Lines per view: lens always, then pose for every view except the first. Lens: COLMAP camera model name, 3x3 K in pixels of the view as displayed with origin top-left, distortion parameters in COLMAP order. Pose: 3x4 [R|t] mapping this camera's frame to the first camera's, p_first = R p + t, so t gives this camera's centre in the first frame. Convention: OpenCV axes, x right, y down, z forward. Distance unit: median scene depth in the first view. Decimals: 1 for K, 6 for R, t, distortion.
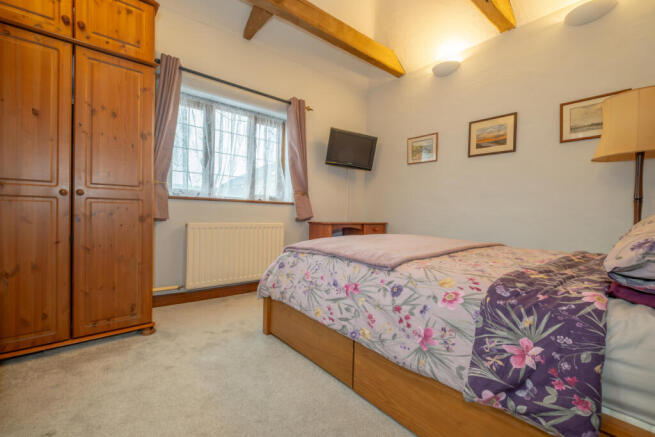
lens RADIAL K [[280.3, 0, 324.1], [0, 280.3, 217.4], [0, 0, 1]] dist [-0.000413, -0.000759]
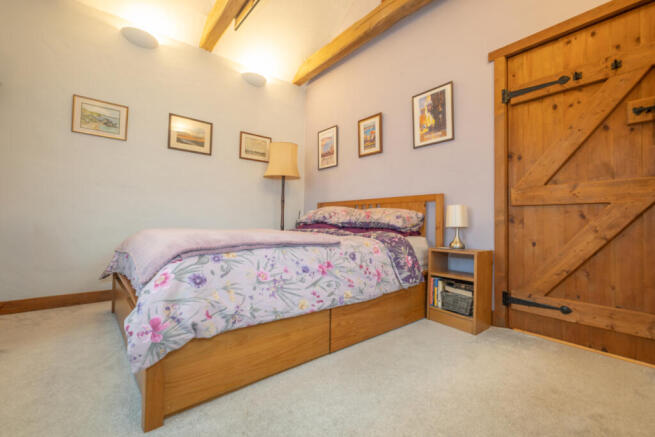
lens RADIAL K [[280.3, 0, 324.1], [0, 280.3, 217.4], [0, 0, 1]] dist [-0.000413, -0.000759]
pose [[-0.008529, -0.006306, 0.999944, -0.906117], [-0.000967, 0.999980, 0.006298, 0.039861], [-0.999963, -0.000913, -0.008535, 0.889252]]
